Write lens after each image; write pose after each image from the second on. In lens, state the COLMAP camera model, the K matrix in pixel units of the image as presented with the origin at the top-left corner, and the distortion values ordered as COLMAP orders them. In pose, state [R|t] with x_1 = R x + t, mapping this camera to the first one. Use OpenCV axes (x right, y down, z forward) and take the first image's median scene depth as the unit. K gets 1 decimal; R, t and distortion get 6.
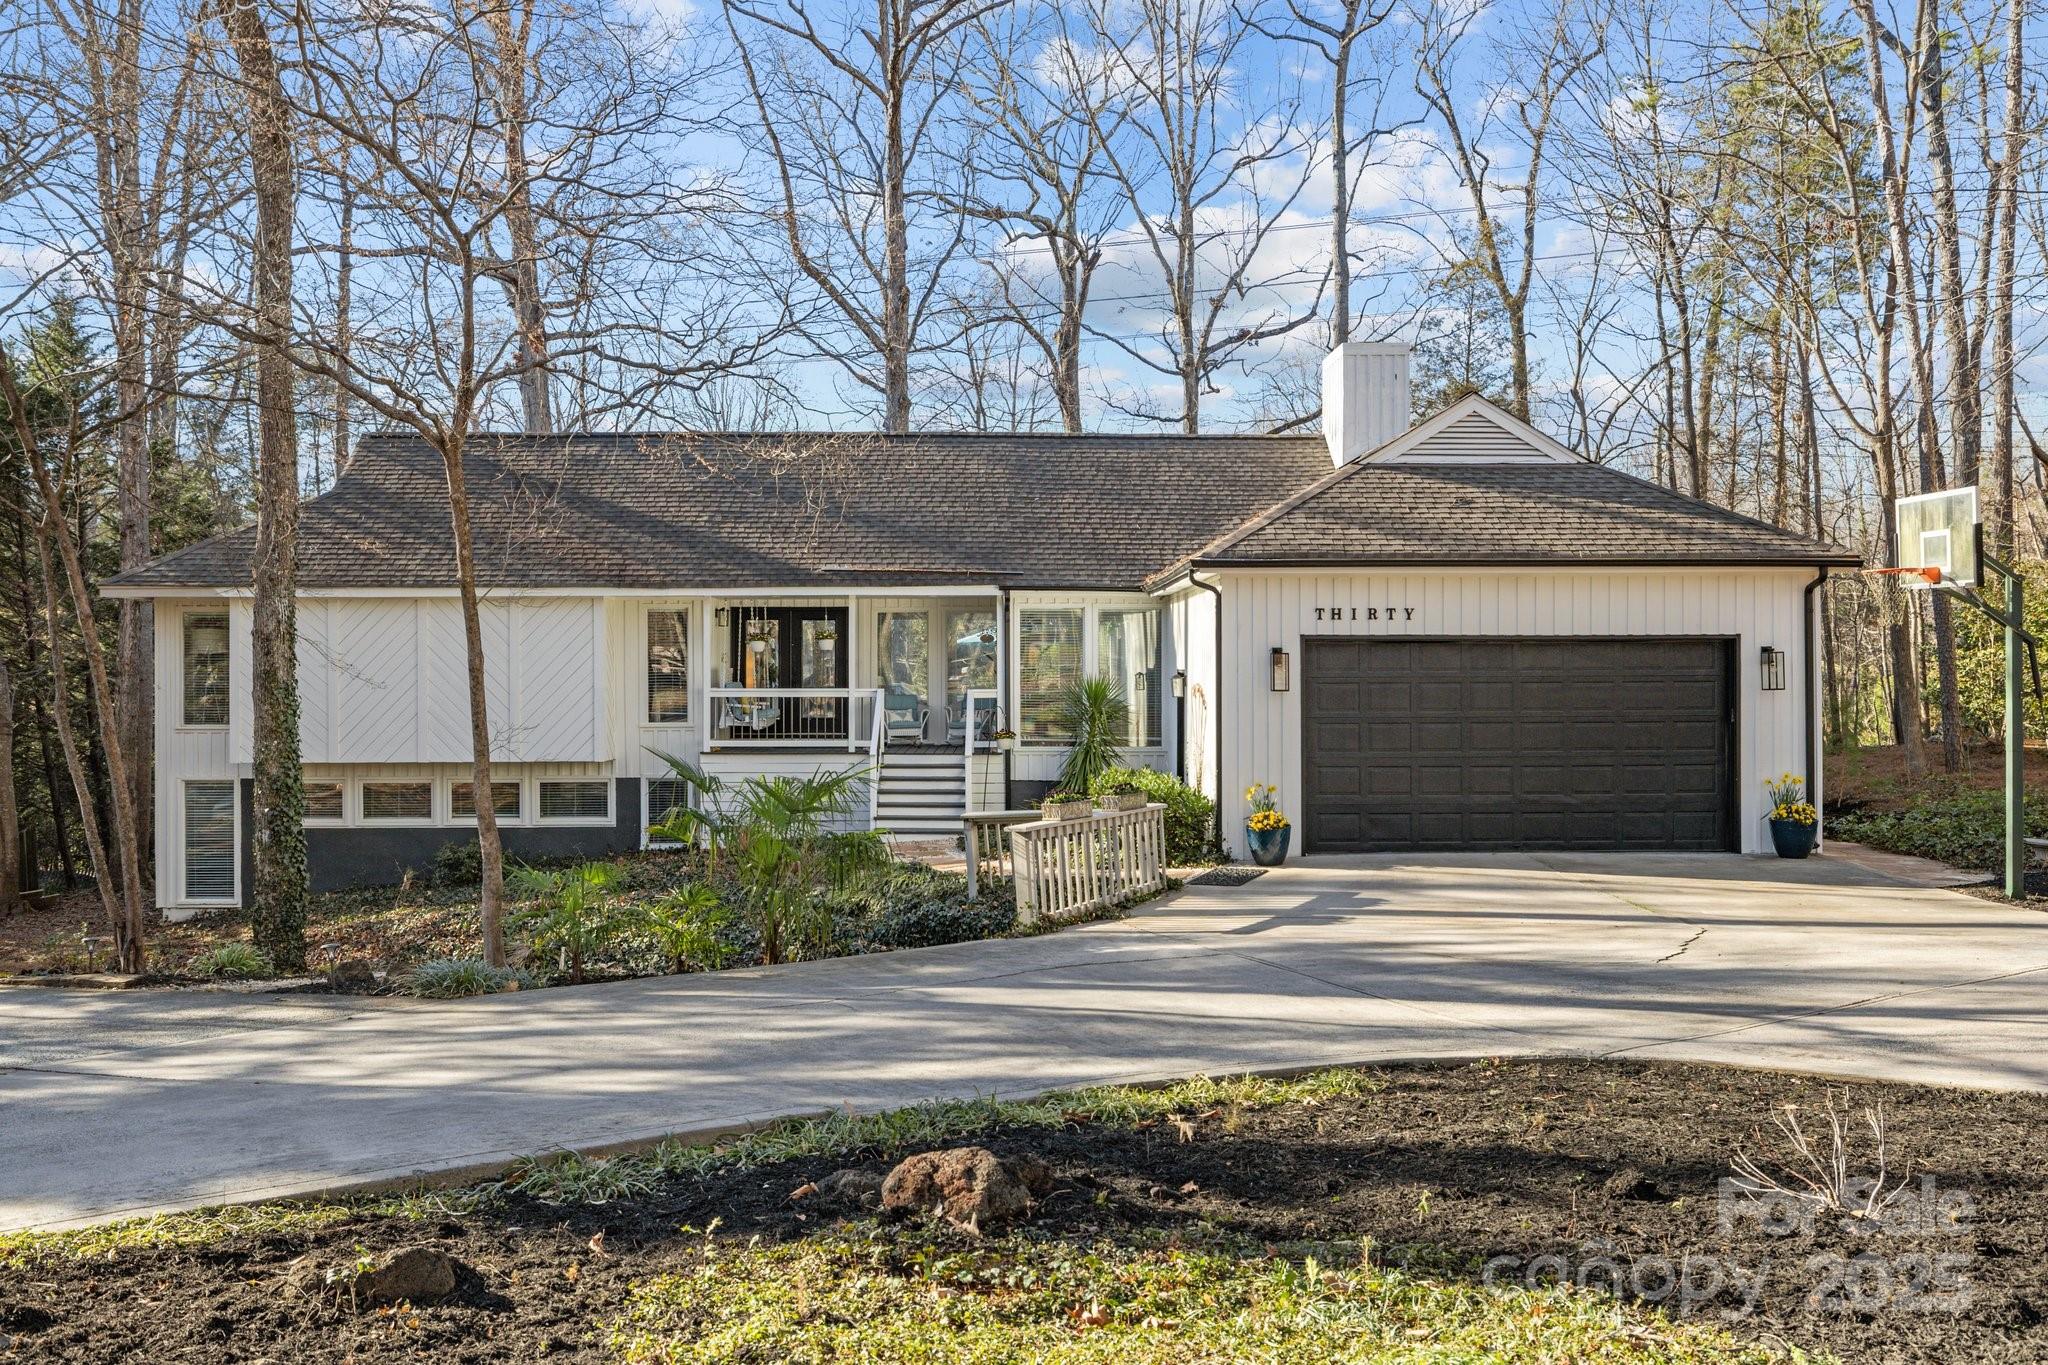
lens RADIAL K [[1631.1, 0, 1024.0], [0, 1631.1, 682.5], [0, 0, 1]] dist [-0.003474, -0.000658]
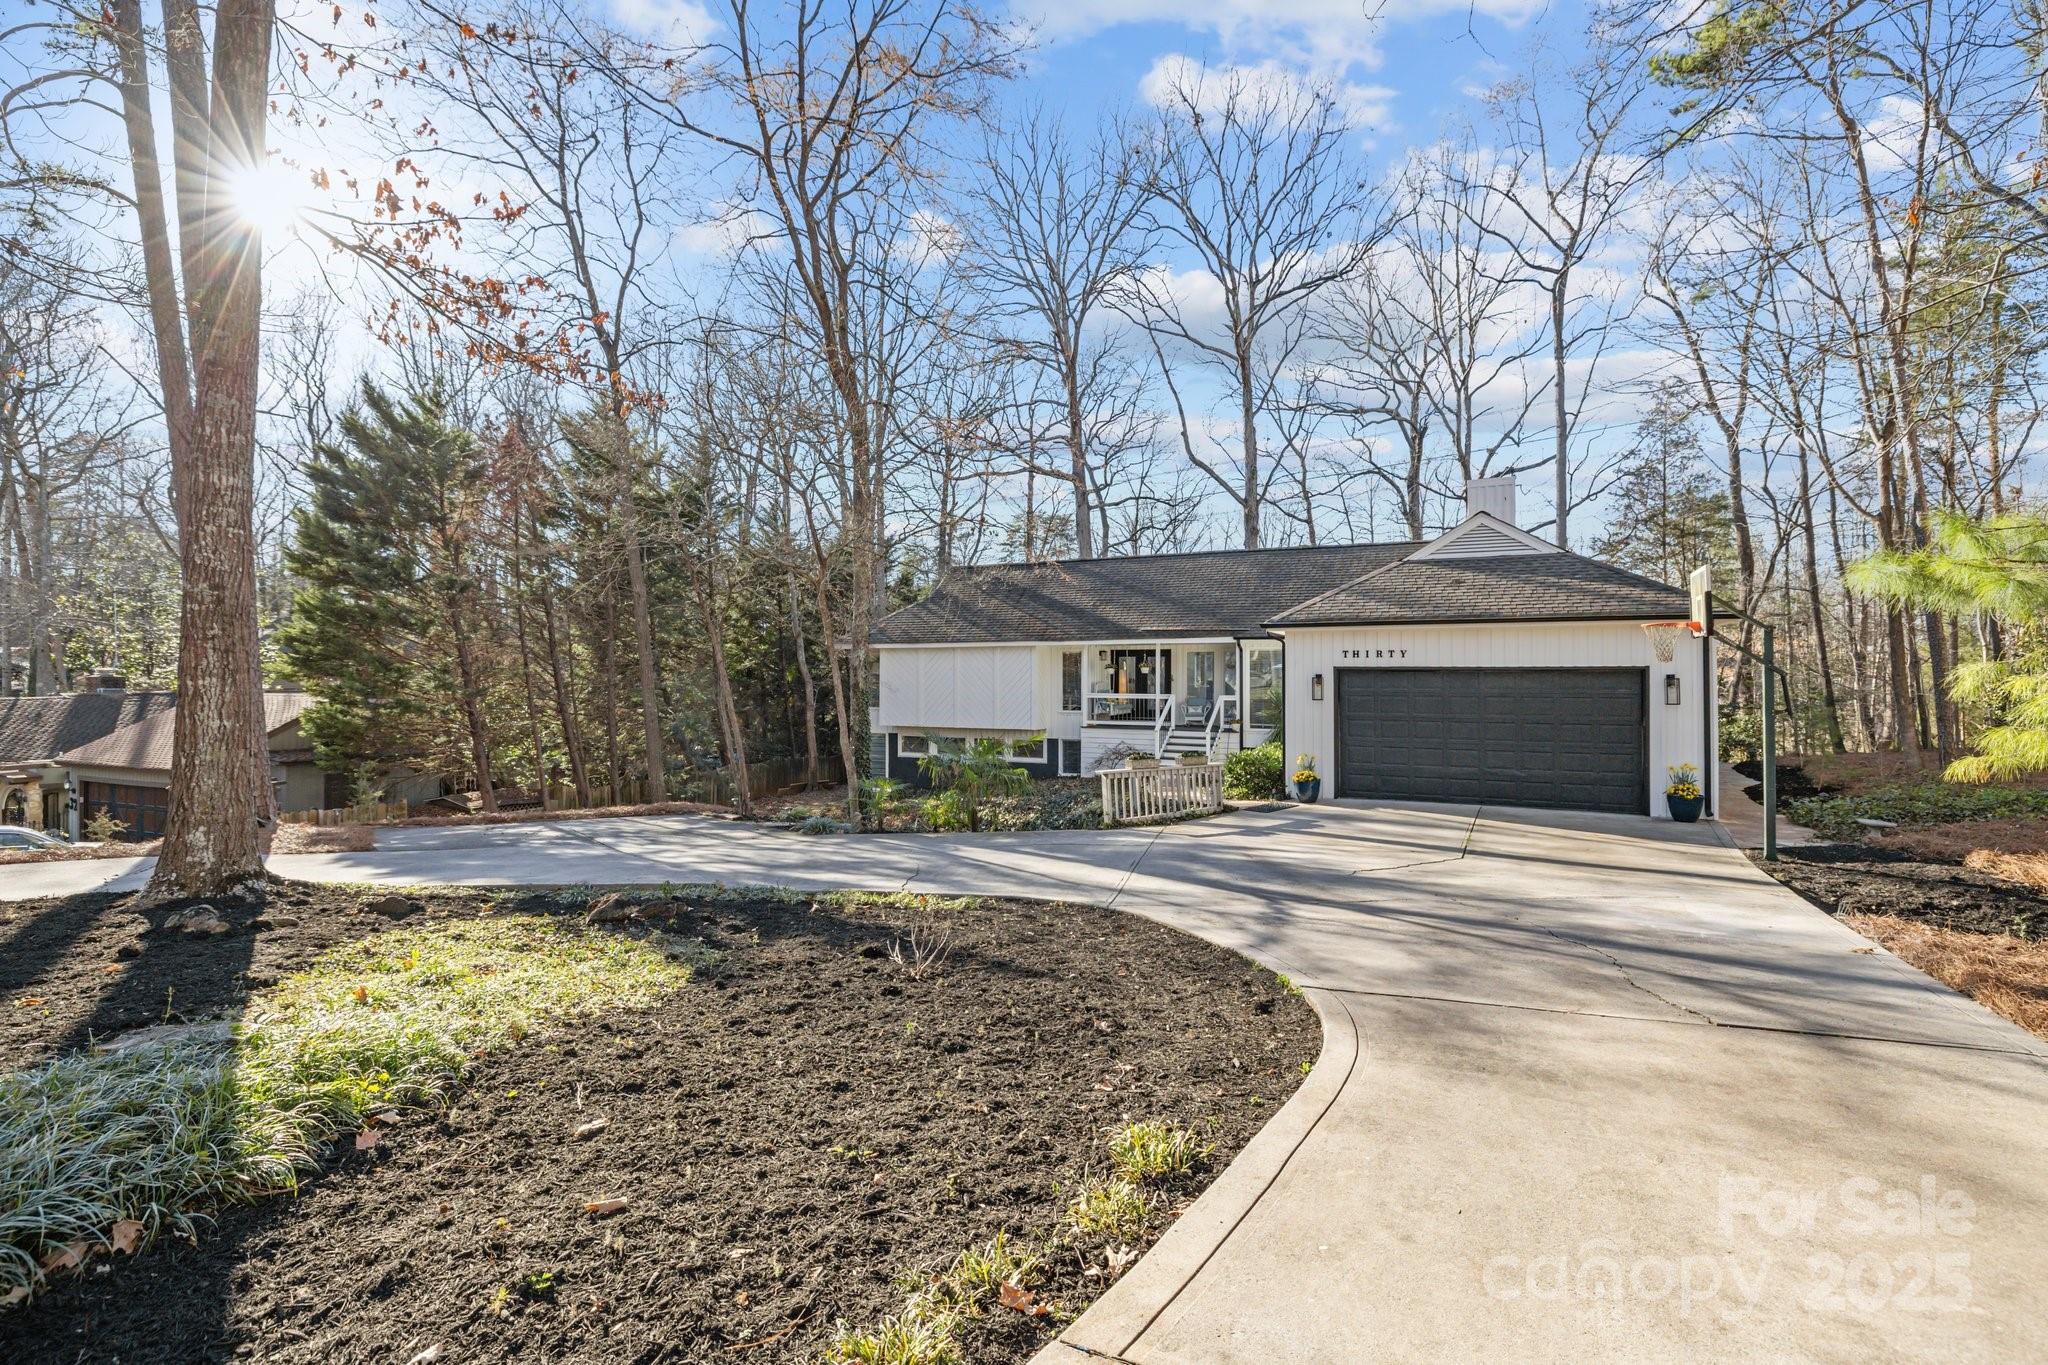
lens RADIAL K [[908.6, 0, 1023.2], [0, 908.6, 692.7], [0, 0, 1]] dist [0.000823, -0.000033]
pose [[0.890573, 0.011994, -0.454682, 0.225682], [-0.009335, 0.999924, 0.008093, -0.005109], [0.454744, -0.002963, 0.890617, 0.017024]]
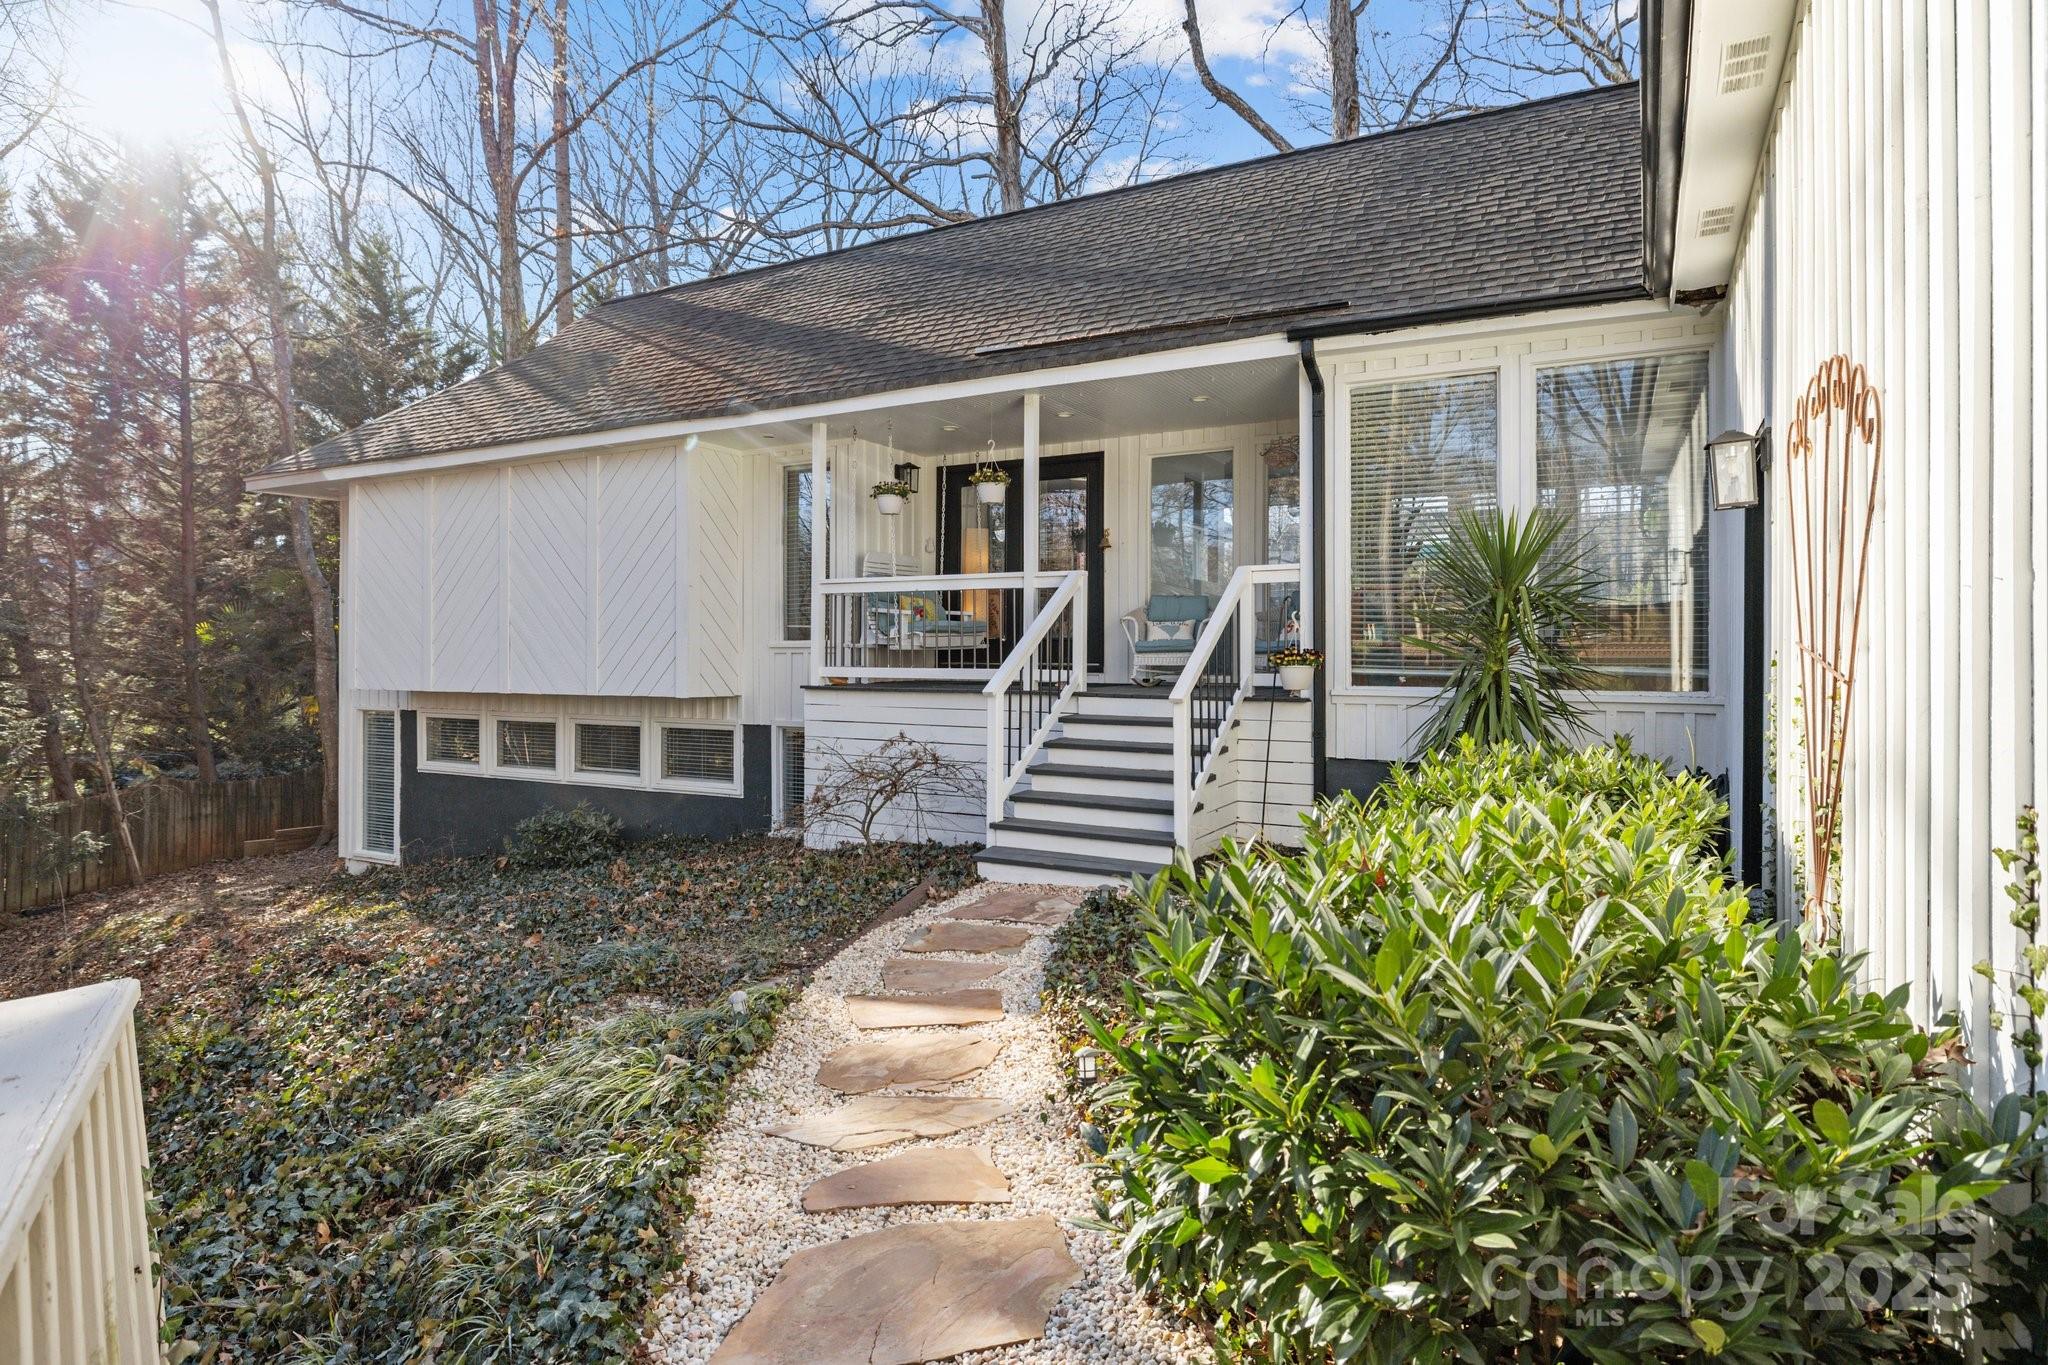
lens RADIAL K [[1114.5, 0, 1023.4], [0, 1114.5, 653.9], [0, 0, 1]] dist [-0.001769, -0.000226]
pose [[0.874096, 0.003235, -0.485742, 0.070264], [-0.002496, 0.999995, 0.002169, 0.029840], [0.485746, -0.000683, 0.874100, 0.680420]]
